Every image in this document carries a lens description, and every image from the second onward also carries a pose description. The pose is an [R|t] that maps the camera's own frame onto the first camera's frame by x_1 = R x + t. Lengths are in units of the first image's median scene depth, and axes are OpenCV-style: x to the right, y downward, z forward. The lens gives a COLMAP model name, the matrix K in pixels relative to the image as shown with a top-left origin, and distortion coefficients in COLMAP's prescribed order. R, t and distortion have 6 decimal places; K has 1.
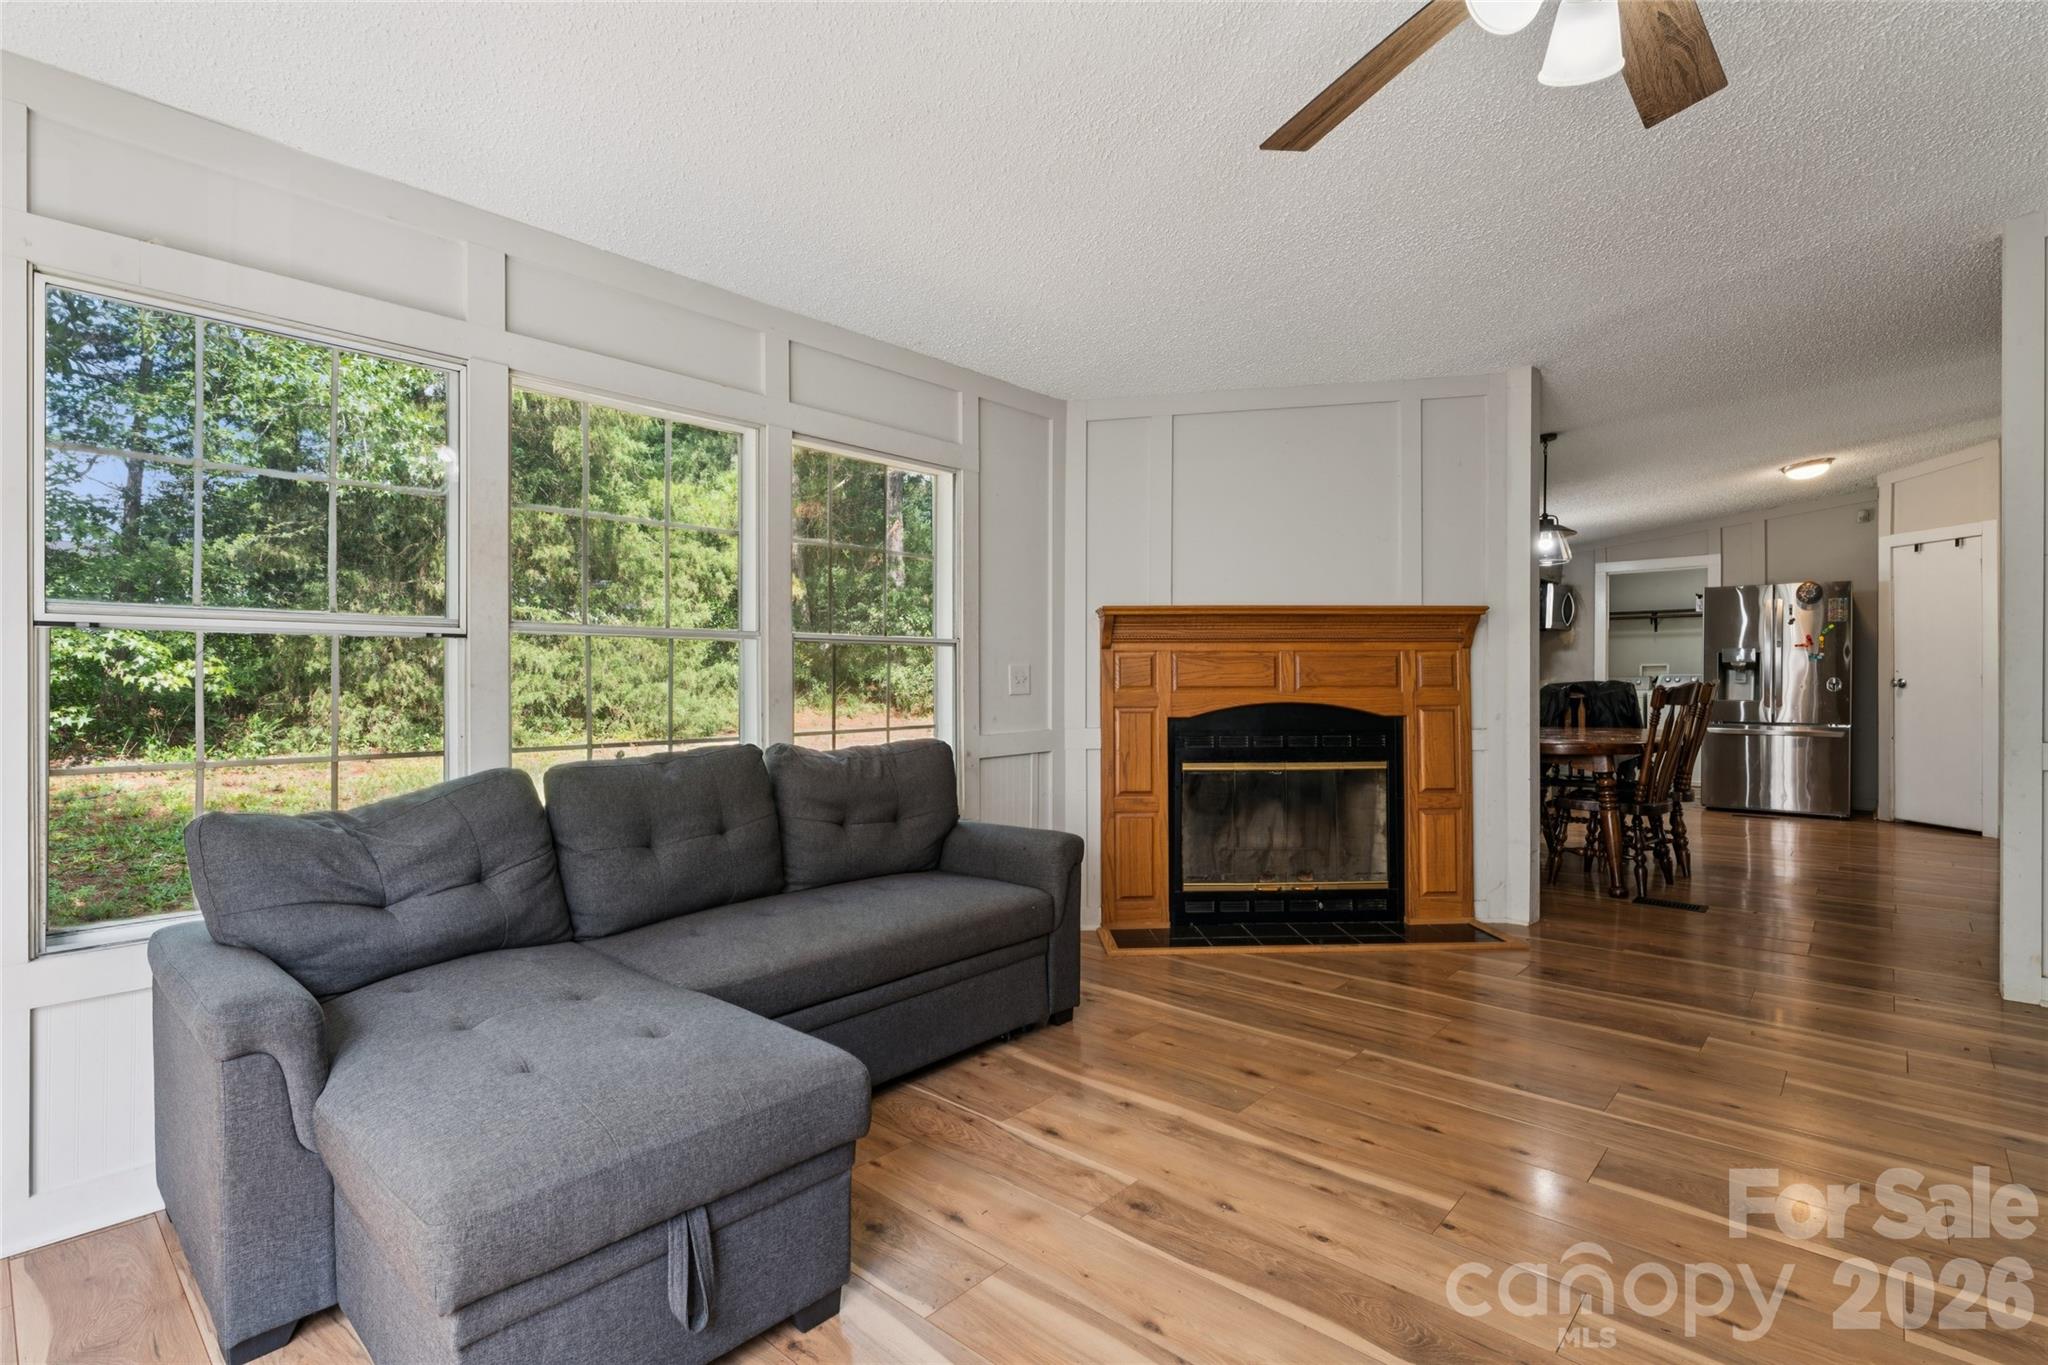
lens RADIAL K [[955.2, 0, 1032.9], [0, 955.2, 679.1], [0, 0, 1]] dist [-0.001217, -0.000165]
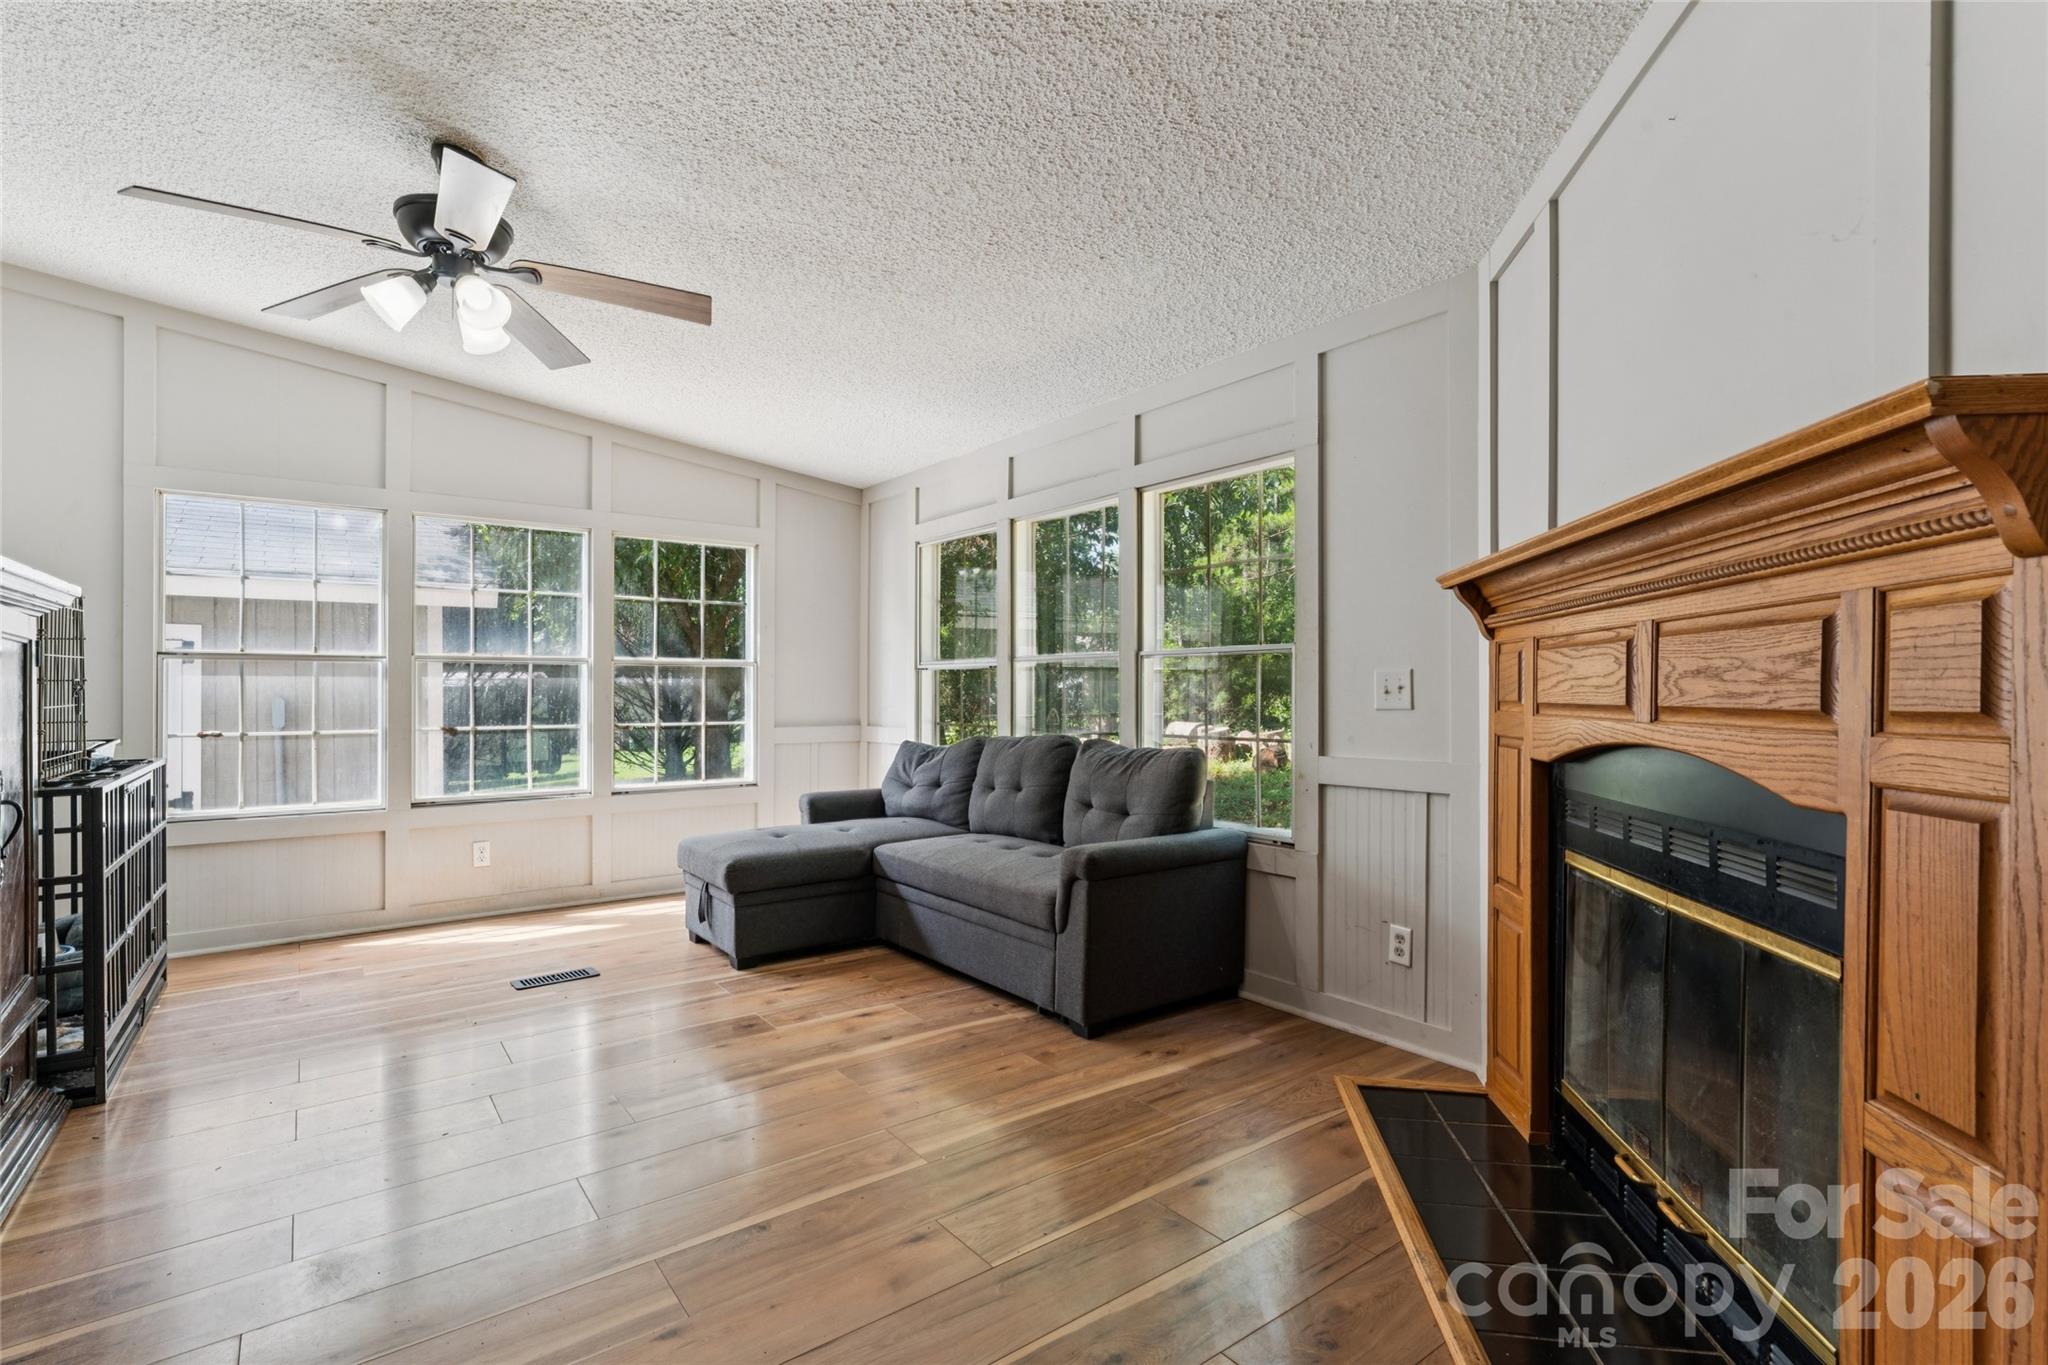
lens RADIAL K [[955.2, 0, 1031.0], [0, 955.2, 691.6], [0, 0, 1]] dist [-0.001217, -0.000165]
pose [[-0.183035, 0.001803, -0.983105, 1.136862], [-0.003302, 0.999992, 0.002449, 0.000606], [0.983101, 0.003694, -0.183028, 1.266691]]
